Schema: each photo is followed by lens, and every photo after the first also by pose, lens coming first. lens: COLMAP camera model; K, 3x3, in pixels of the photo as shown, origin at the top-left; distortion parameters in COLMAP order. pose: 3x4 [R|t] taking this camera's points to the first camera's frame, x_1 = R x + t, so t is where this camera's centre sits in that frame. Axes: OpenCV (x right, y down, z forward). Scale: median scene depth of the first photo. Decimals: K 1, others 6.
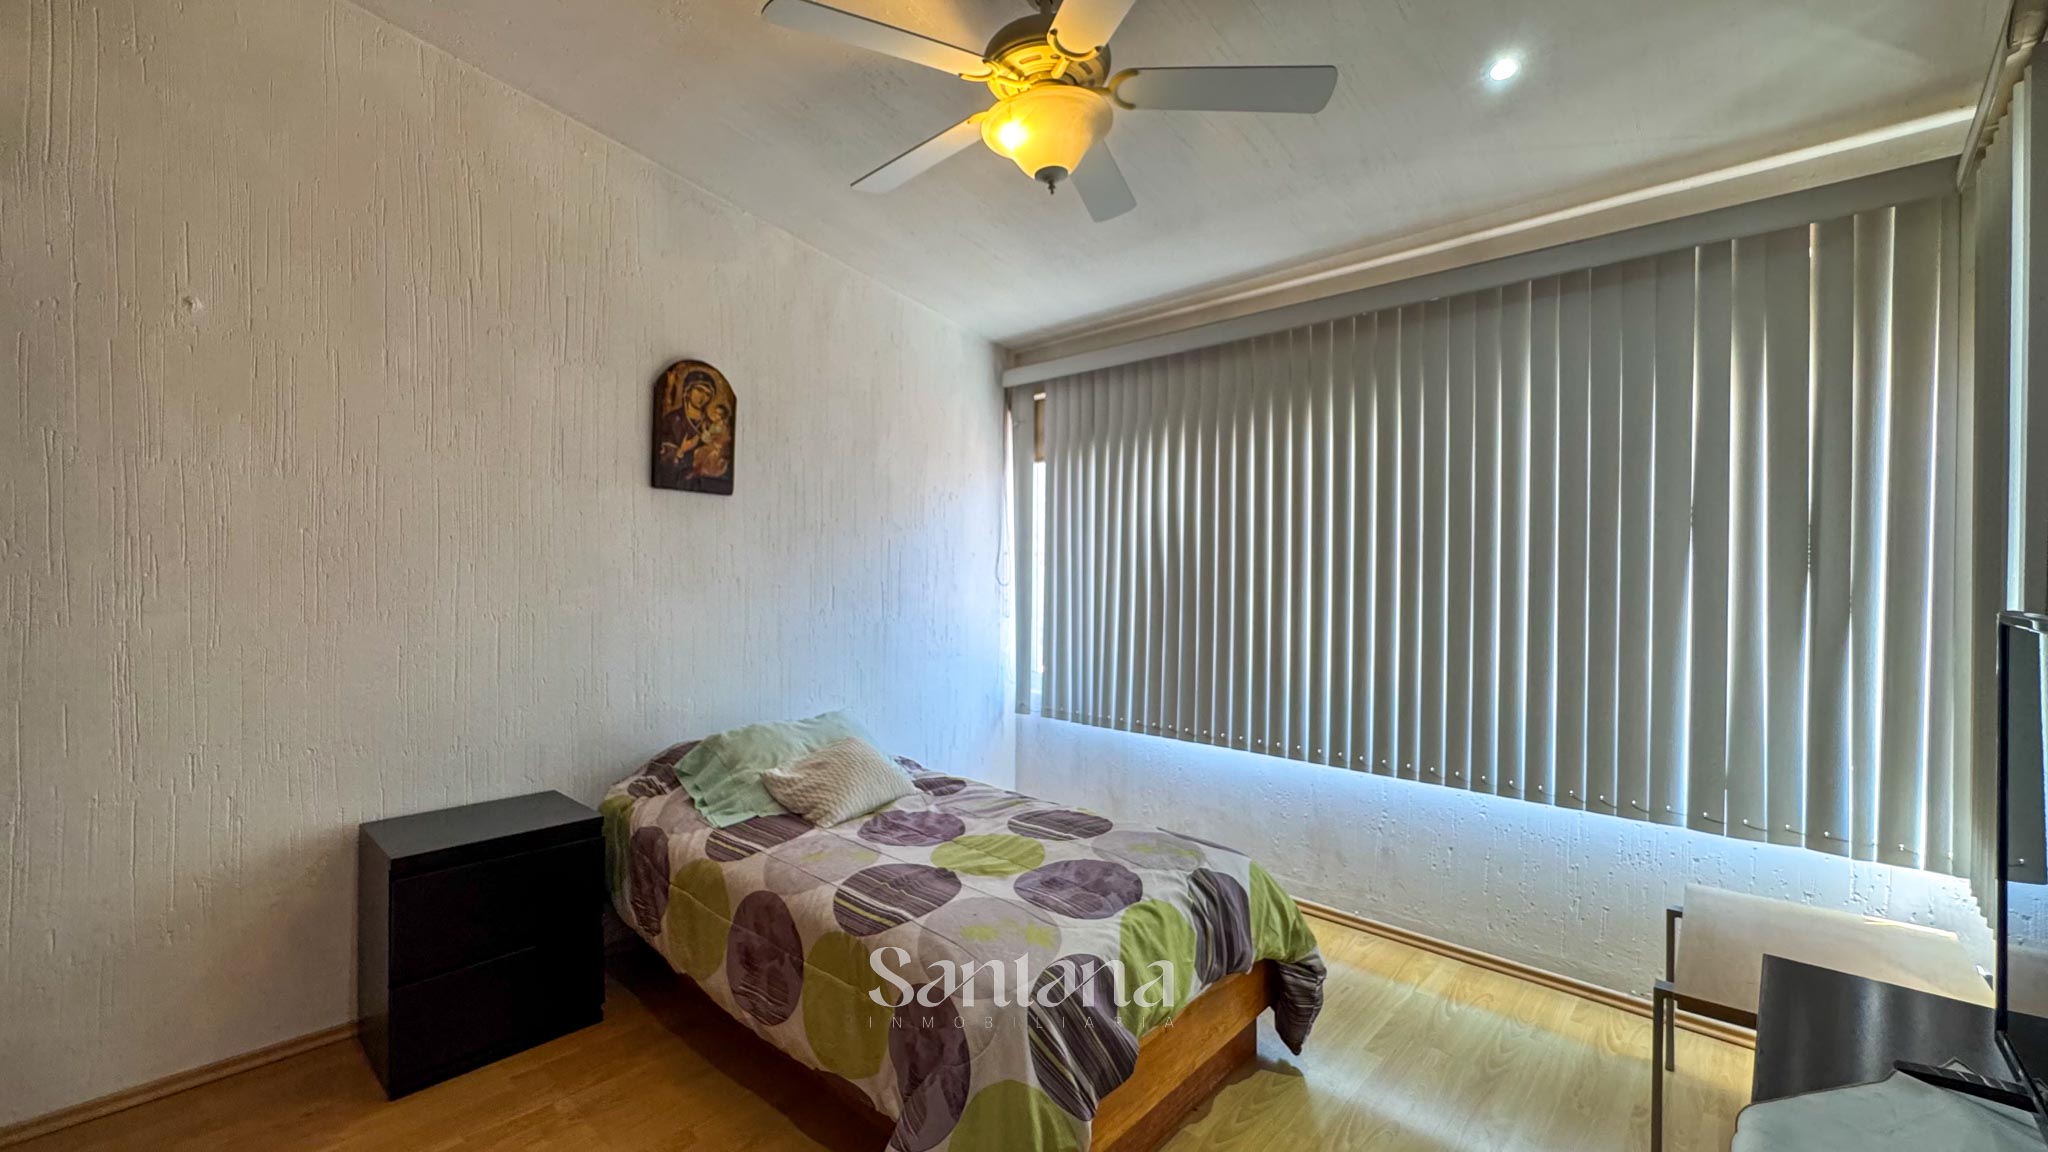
lens RADIAL K [[823.9, 0, 1026.0], [0, 823.9, 575.2], [0, 0, 1]] dist [-0.002143, 0.000449]
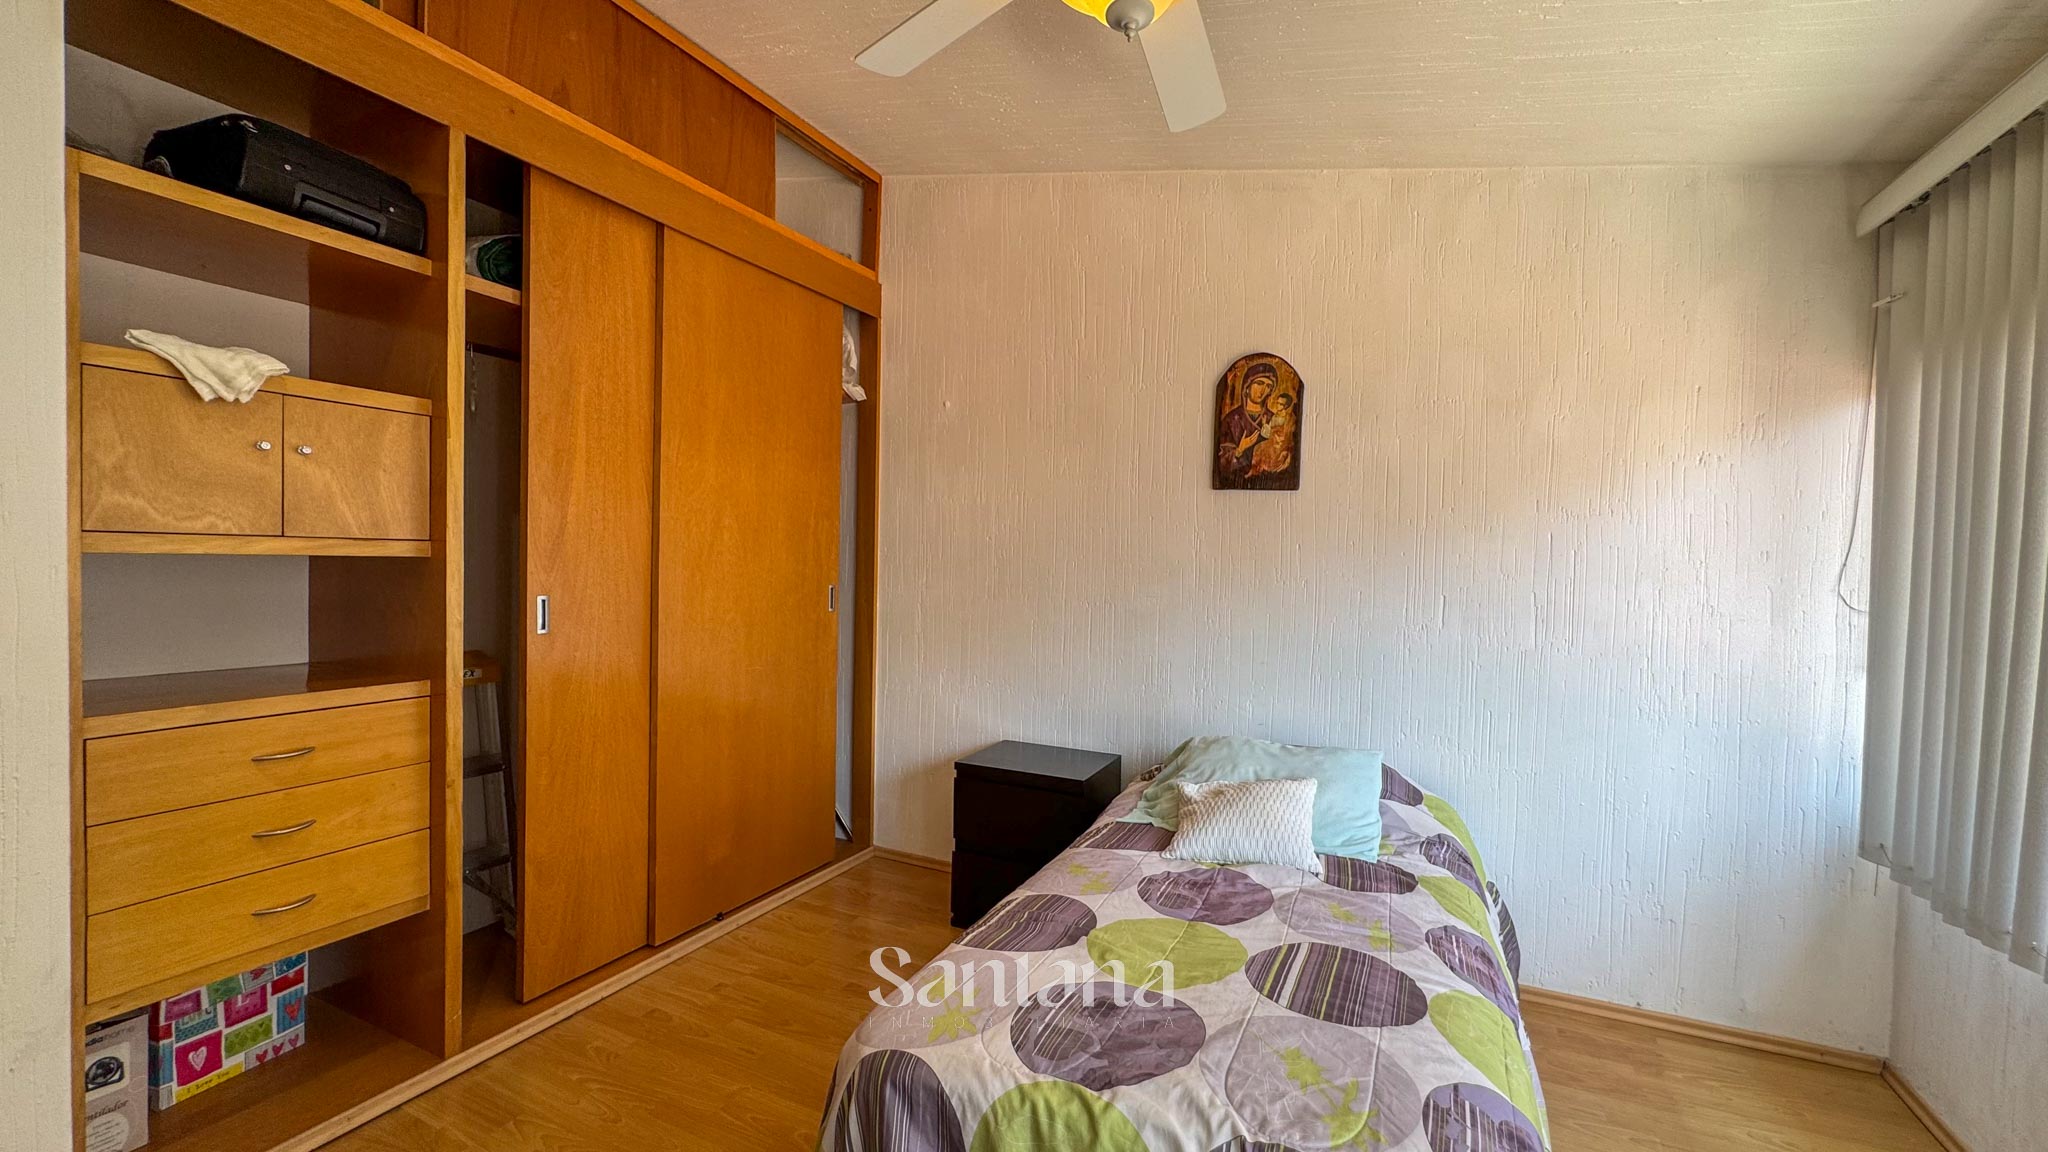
lens RADIAL K [[823.9, 0, 1026.0], [0, 823.9, 575.2], [0, 0, 1]] dist [-0.002143, 0.000449]
pose [[0.292149, 0.024343, -0.956063, 0.453847], [-0.026218, 0.999504, 0.017437, -0.010854], [0.956013, 0.019972, 0.292642, 0.468126]]
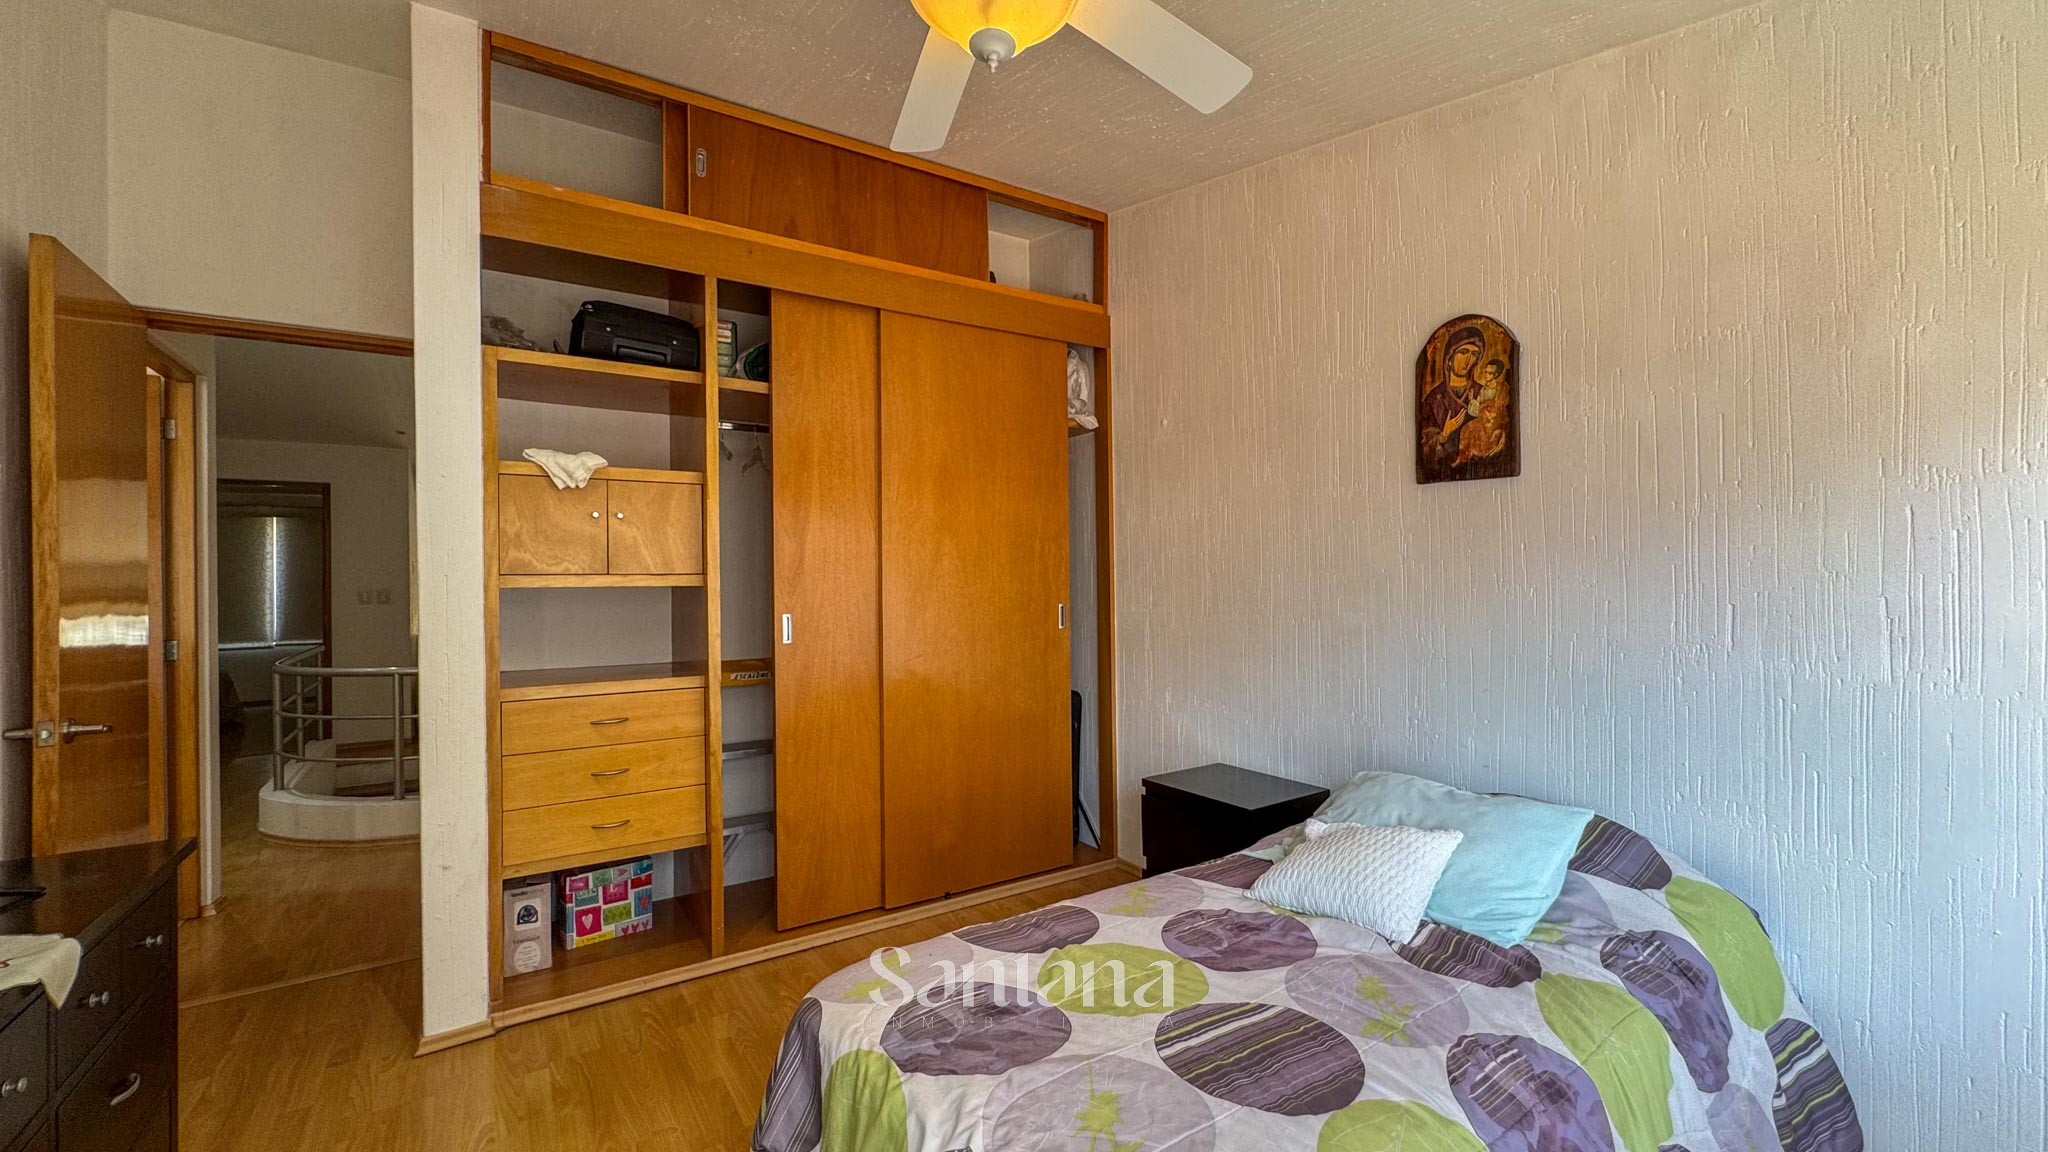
lens RADIAL K [[823.9, 0, 1026.0], [0, 823.9, 575.2], [0, 0, 1]] dist [-0.002143, 0.000449]
pose [[-0.238285, -0.004752, -0.971184, 0.483726], [0.004323, 0.999973, -0.005954, -0.006027], [0.971186, -0.005617, -0.238258, 0.786758]]
